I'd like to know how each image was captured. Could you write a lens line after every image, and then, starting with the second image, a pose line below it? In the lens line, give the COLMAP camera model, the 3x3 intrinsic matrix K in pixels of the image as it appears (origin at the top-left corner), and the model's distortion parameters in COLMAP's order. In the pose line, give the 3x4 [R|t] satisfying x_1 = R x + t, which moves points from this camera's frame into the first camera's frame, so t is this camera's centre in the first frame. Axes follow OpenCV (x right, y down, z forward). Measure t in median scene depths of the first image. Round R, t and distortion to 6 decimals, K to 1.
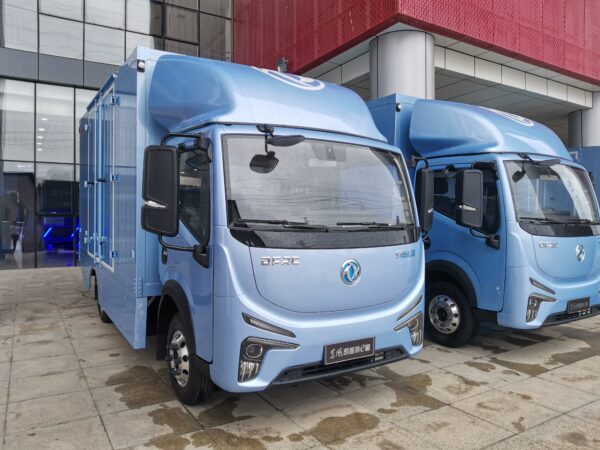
lens RADIAL K [[451.1, 0, 301.2], [0, 451.1, 225.3], [0, 0, 1]] dist [-0.014572, -0.006902]
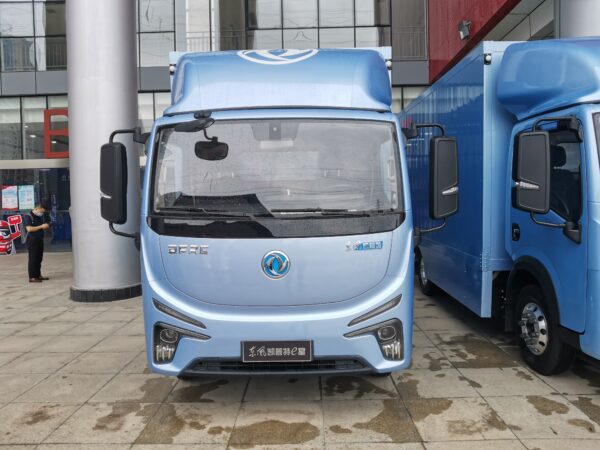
lens RADIAL K [[451.1, 0, 298.1], [0, 451.1, 226.1], [0, 0, 1]] dist [-0.014572, -0.006902]
pose [[0.844339, 0.006435, -0.535770, 0.576171], [0.011794, 0.999462, 0.030590, 0.000547], [0.535679, -0.032147, 0.843810, 0.250991]]
